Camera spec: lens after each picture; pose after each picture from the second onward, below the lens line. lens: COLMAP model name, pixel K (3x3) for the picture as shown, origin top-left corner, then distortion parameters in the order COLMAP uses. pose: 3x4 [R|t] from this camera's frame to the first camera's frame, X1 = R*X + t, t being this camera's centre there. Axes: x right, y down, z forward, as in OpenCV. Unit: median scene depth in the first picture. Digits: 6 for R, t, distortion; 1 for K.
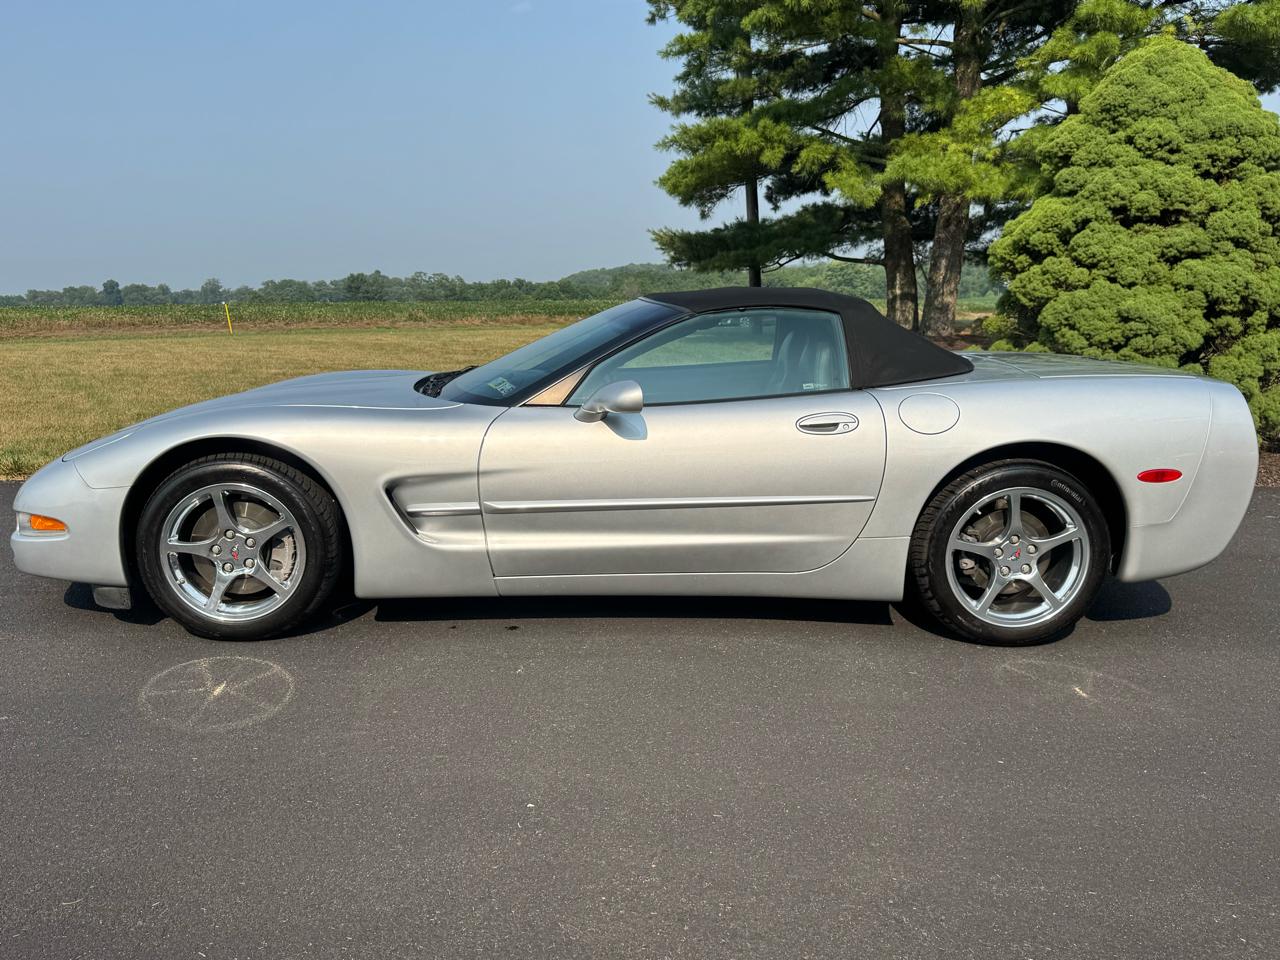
lens RADIAL K [[1143.2, 0, 654.4], [0, 1143.2, 510.1], [0, 0, 1]] dist [0.098056, -0.143606]
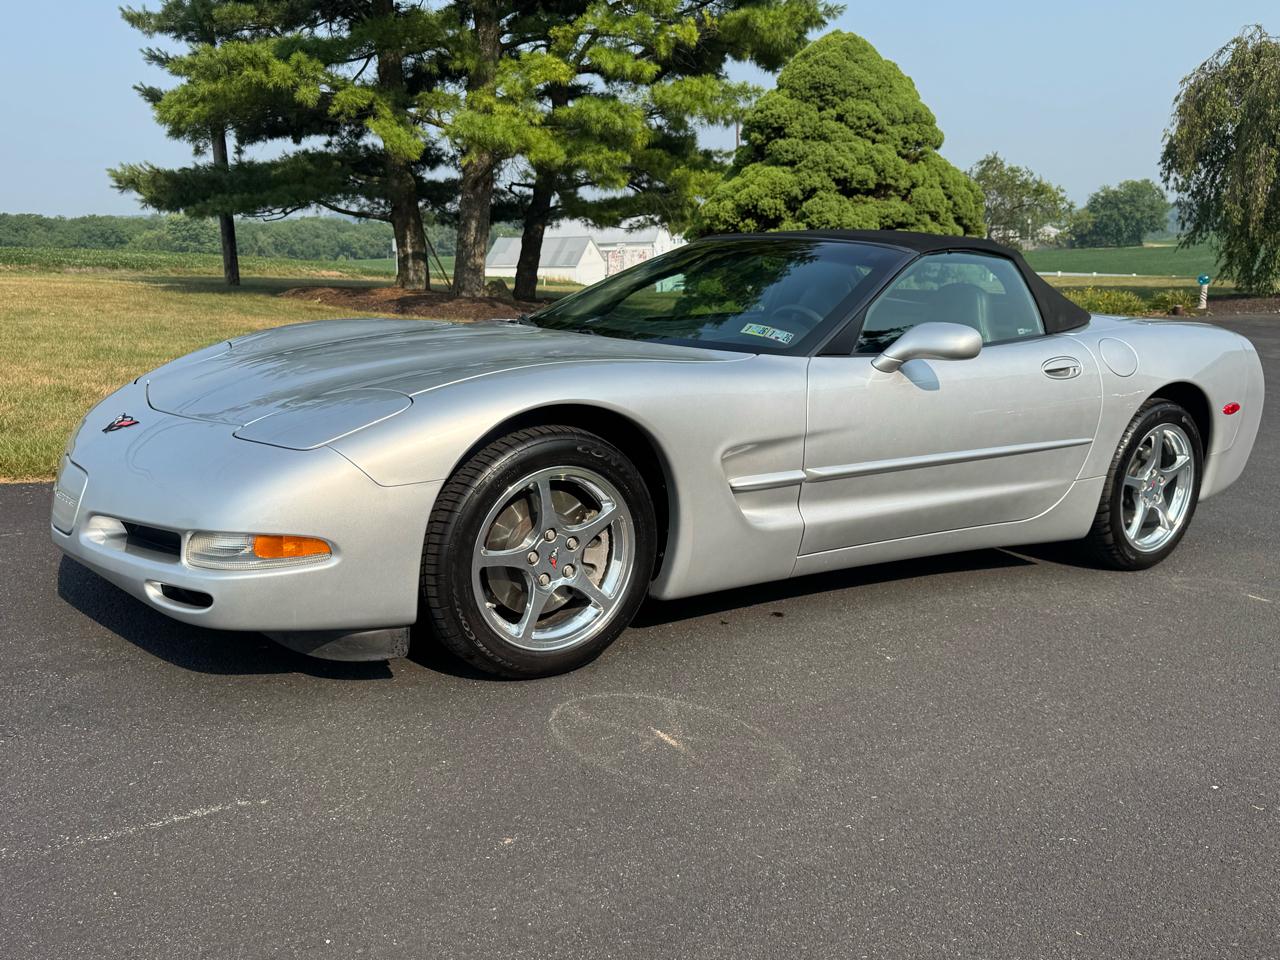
lens RADIAL K [[1143.2, 0, 642.5], [0, 1143.2, 488.2], [0, 0, 1]] dist [0.098056, -0.143606]
pose [[0.846652, -0.072583, 0.527174, -0.197332], [0.066806, 0.997314, 0.030021, -0.007581], [-0.527937, 0.009801, 0.849227, 0.095851]]
